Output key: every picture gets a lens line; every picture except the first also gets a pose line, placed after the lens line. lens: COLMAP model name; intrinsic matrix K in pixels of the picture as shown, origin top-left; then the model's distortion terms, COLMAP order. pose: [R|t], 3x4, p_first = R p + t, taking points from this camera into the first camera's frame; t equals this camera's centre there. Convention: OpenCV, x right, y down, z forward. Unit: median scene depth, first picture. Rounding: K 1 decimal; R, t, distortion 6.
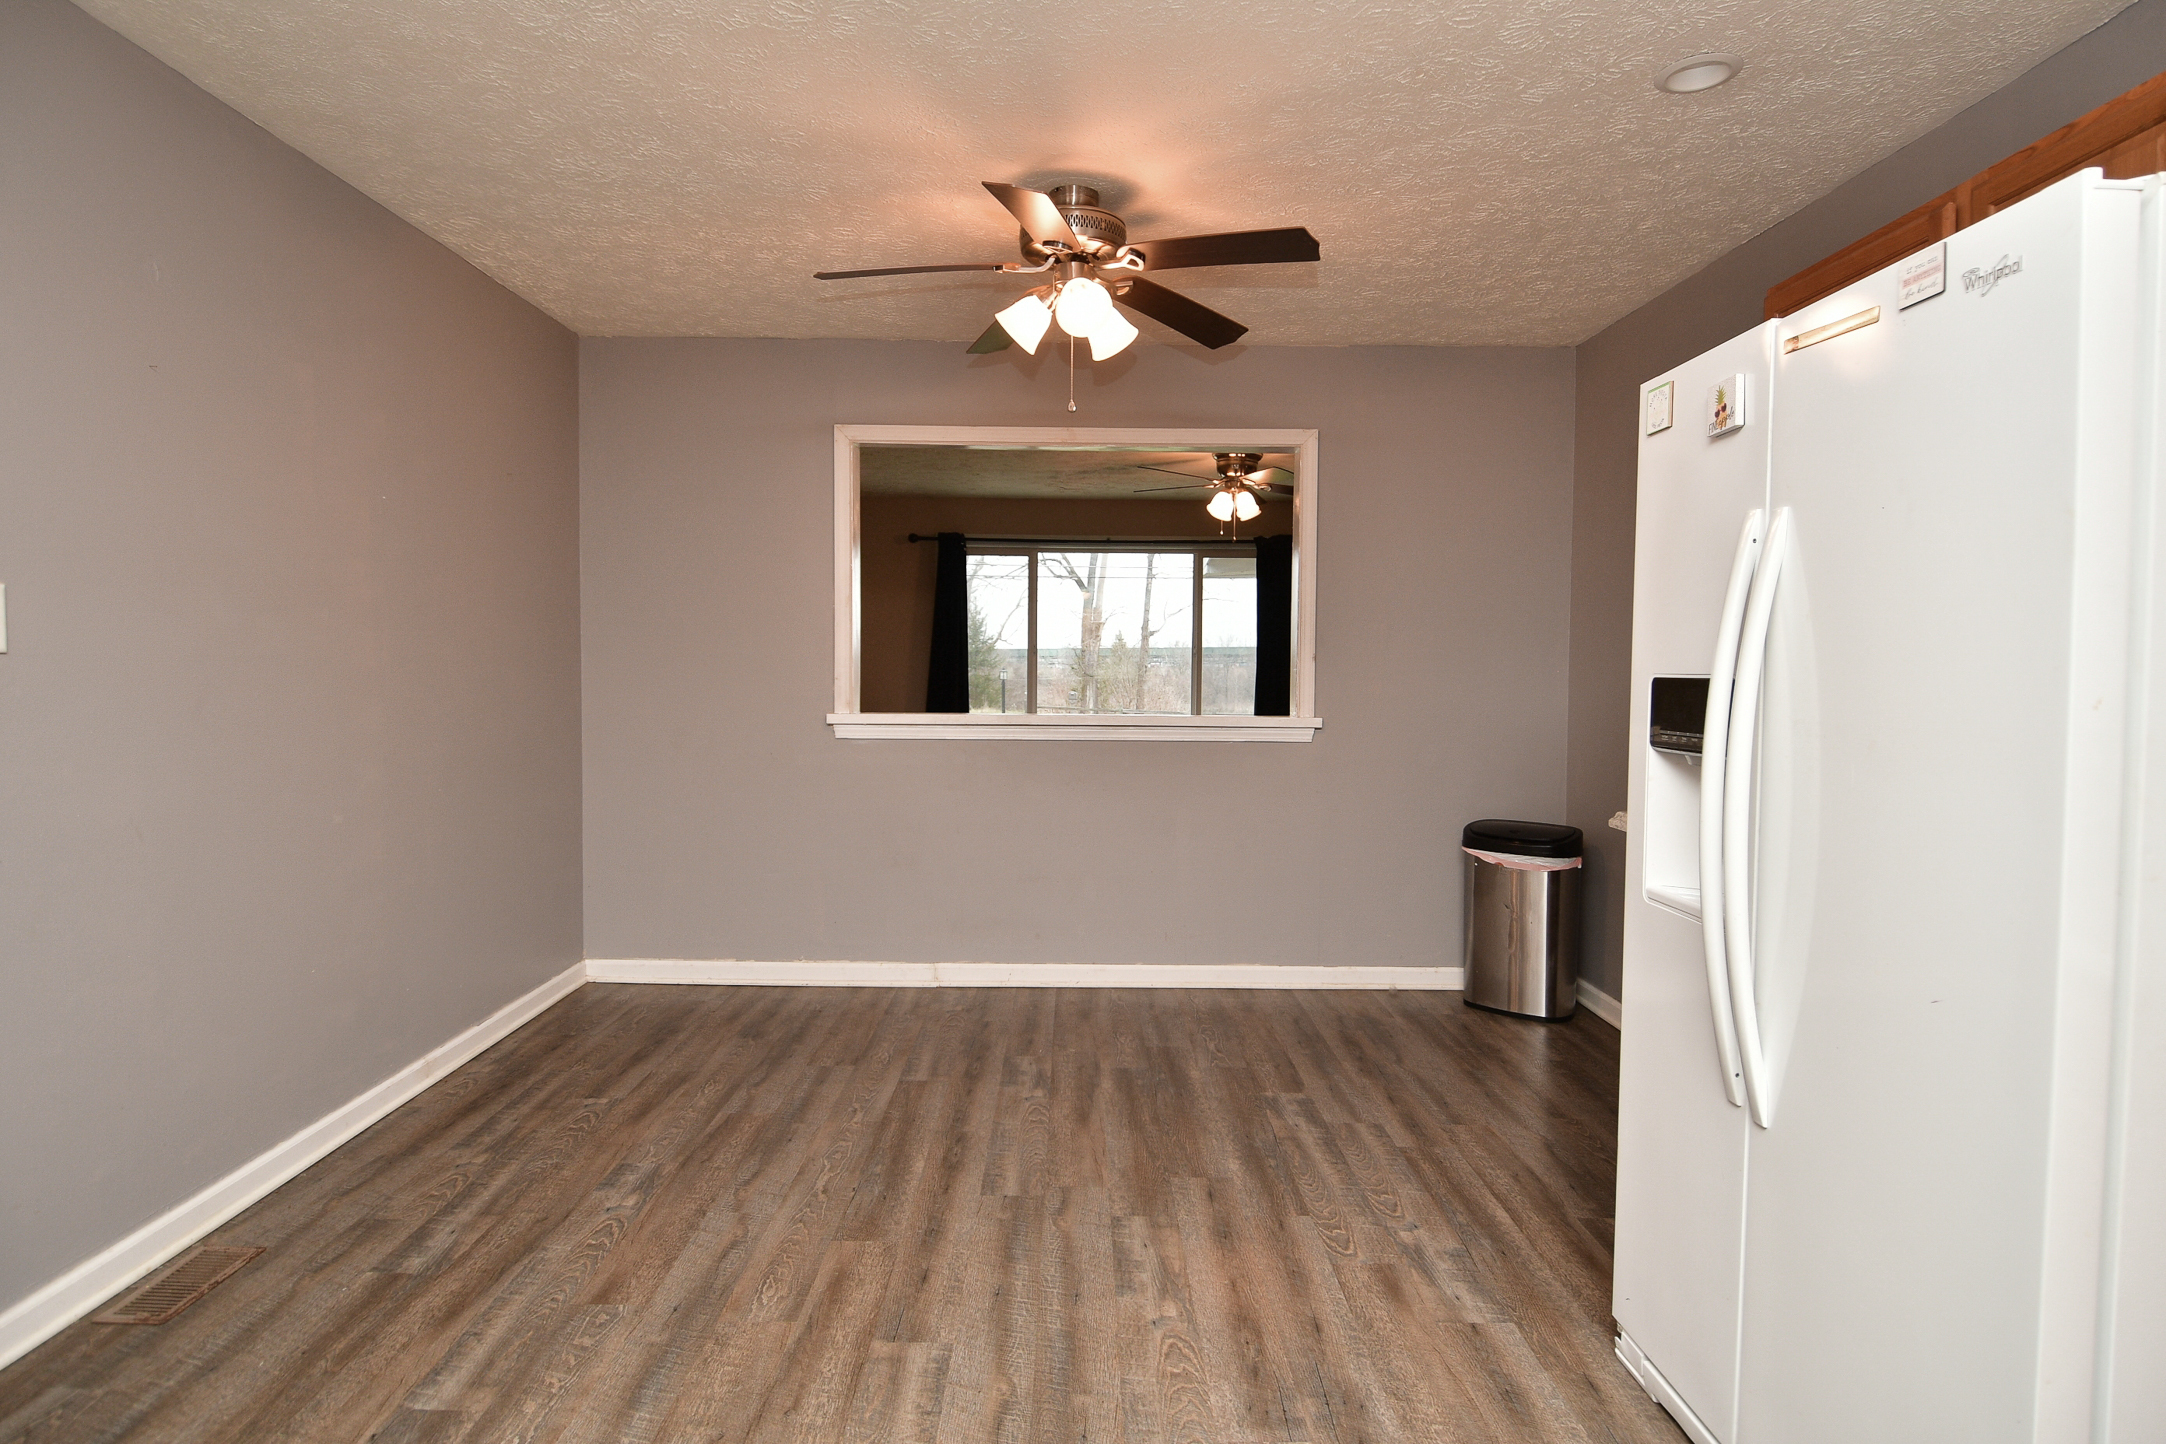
lens RADIAL K [[1147.3, 0, 1088.1], [0, 1147.3, 700.0], [0, 0, 1]] dist [0.024729, -0.032866]
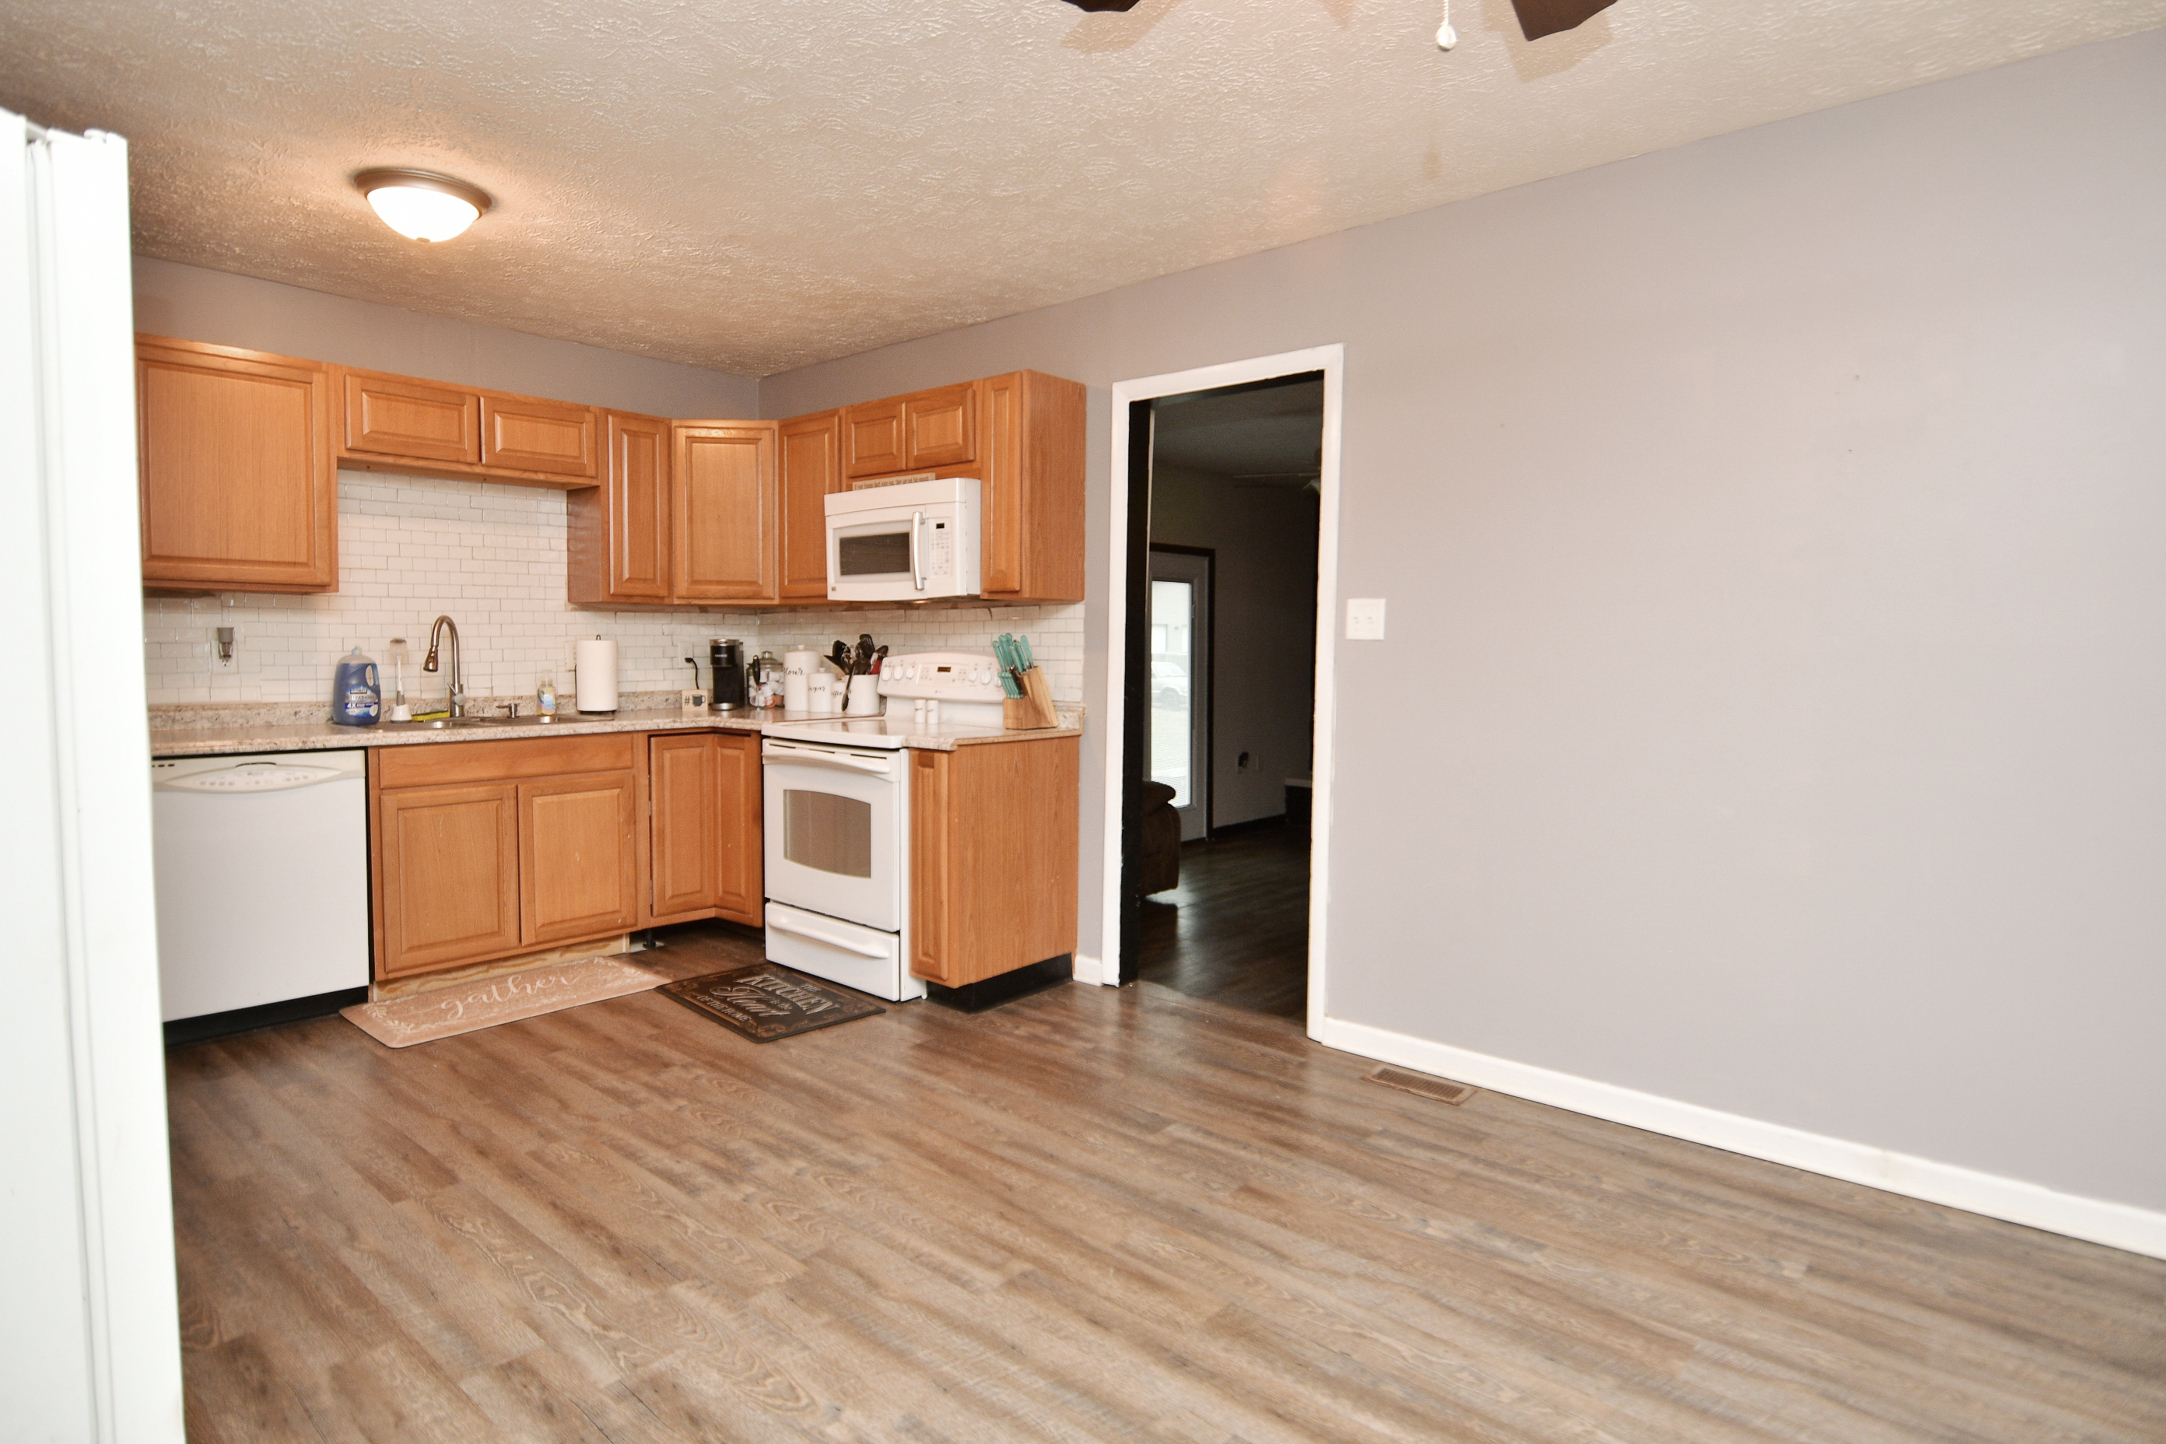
lens RADIAL K [[1159.7, 0, 1088.8], [0, 1159.7, 697.8], [0, 0, 1]] dist [0.023795, -0.036127]
pose [[-0.664968, 0.022111, -0.746544, 0.454156], [-0.035316, 0.997513, 0.061001, -0.033790], [0.746036, 0.066929, -0.662533, 1.346163]]
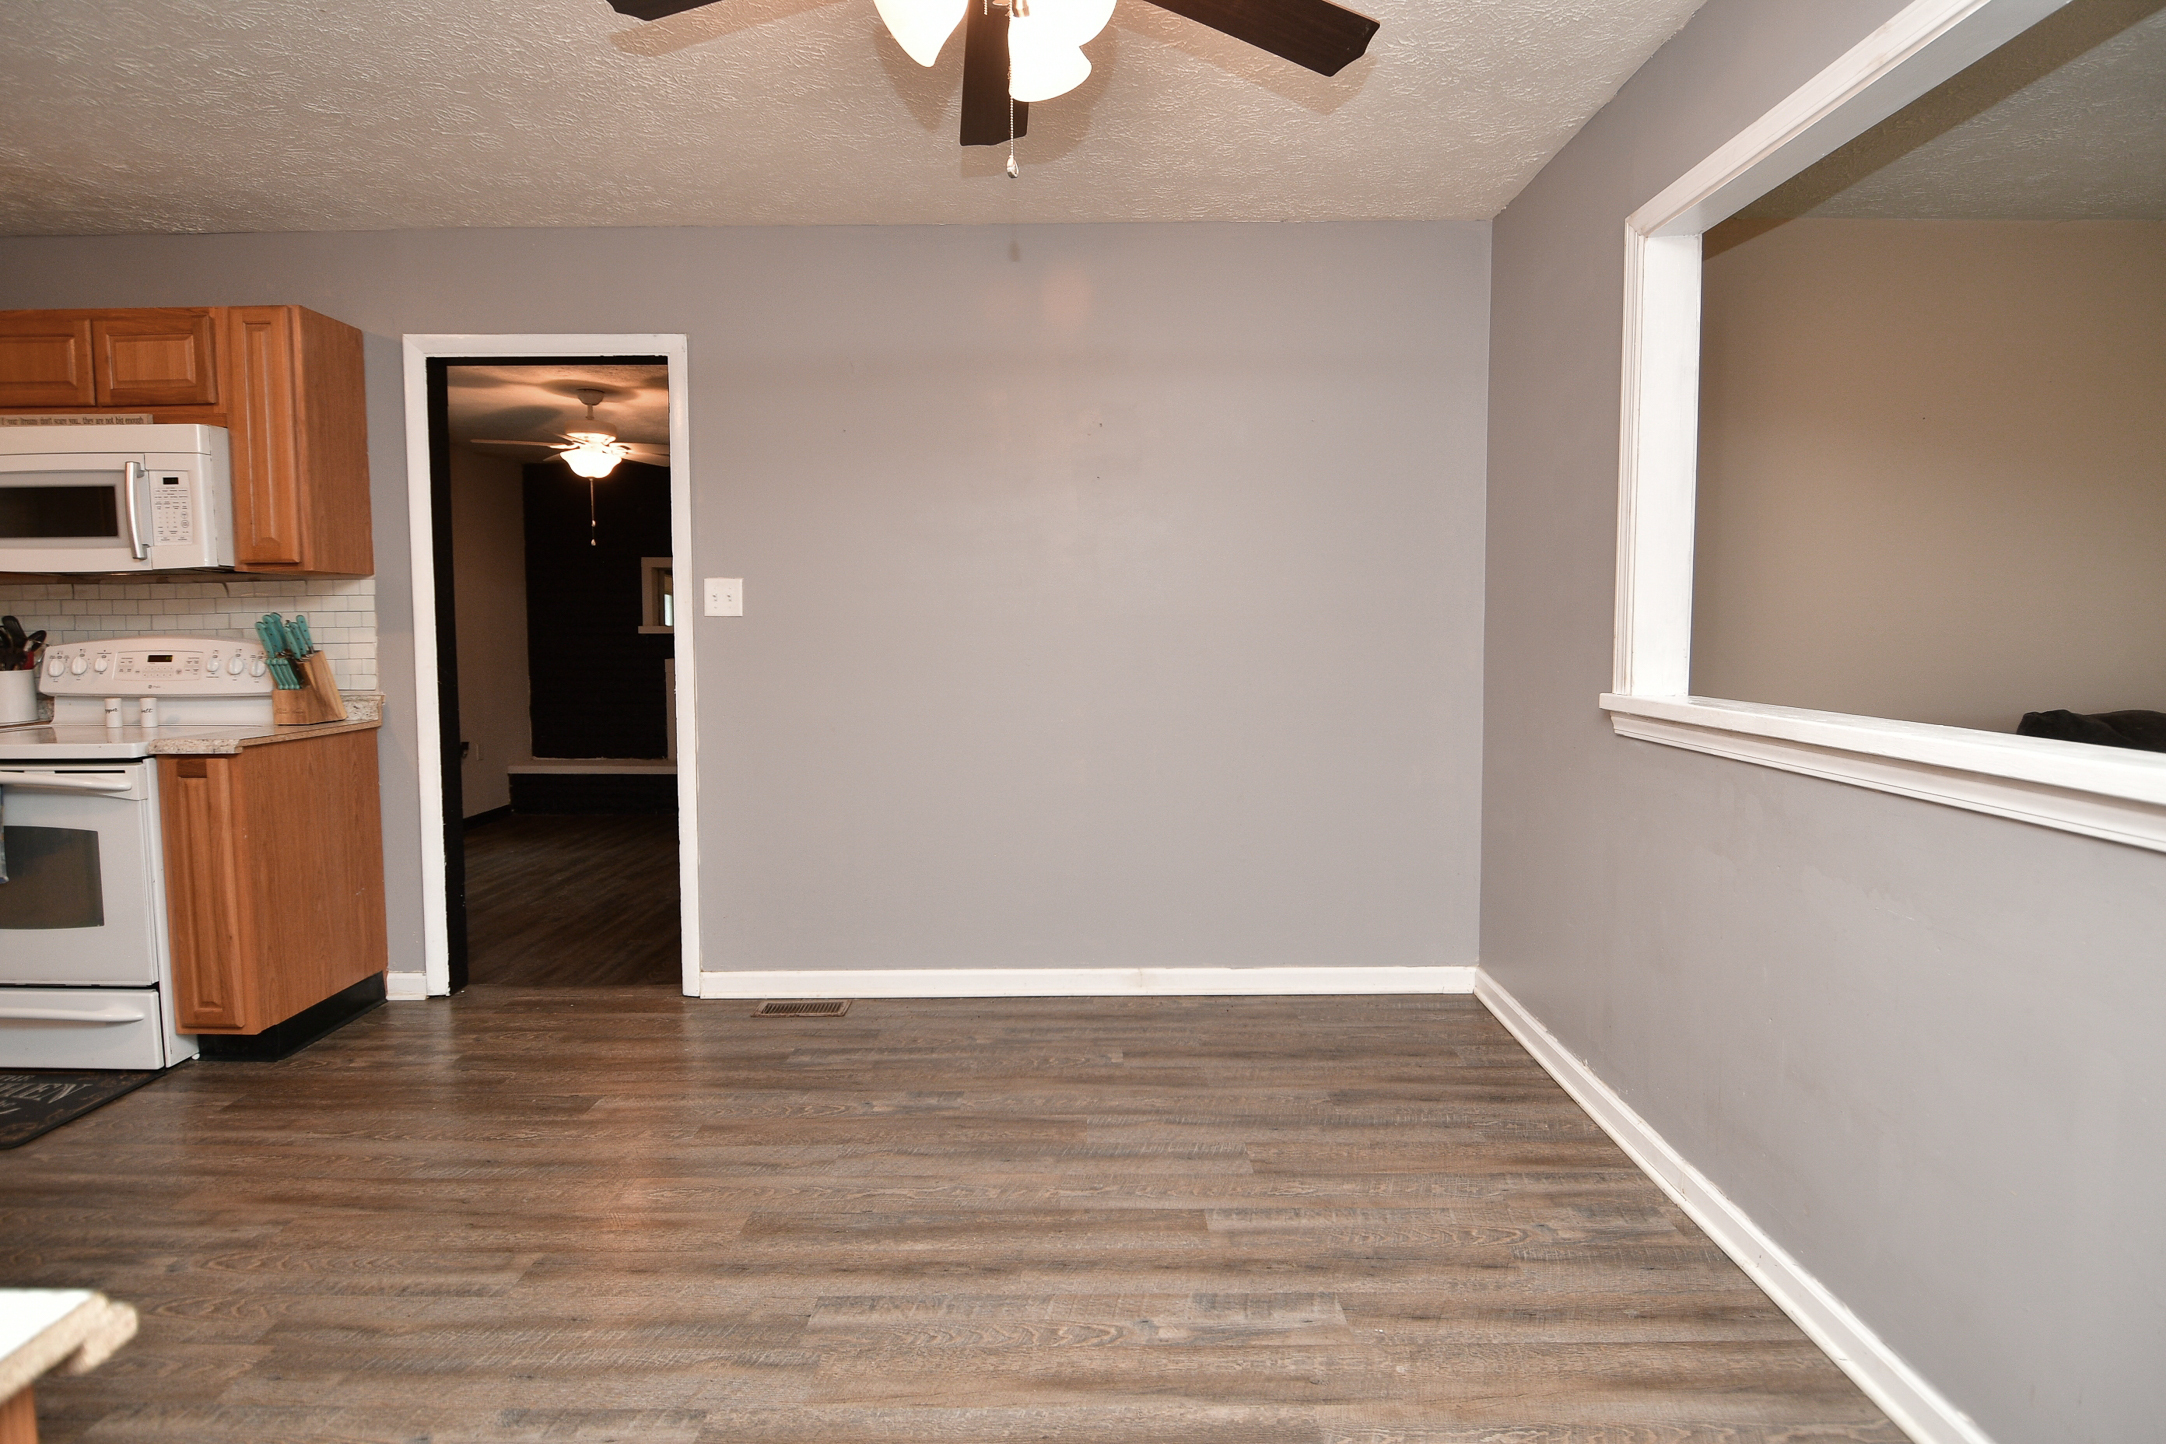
lens RADIAL K [[1143.0, 0, 1092.7], [0, 1143.0, 700.8], [0, 0, 1]] dist [0.016791, -0.030055]
pose [[-0.012835, 0.061052, -0.998052, 0.650687], [-0.025671, 0.997785, 0.061366, -0.025084], [0.999588, 0.026409, -0.011239, 1.175560]]
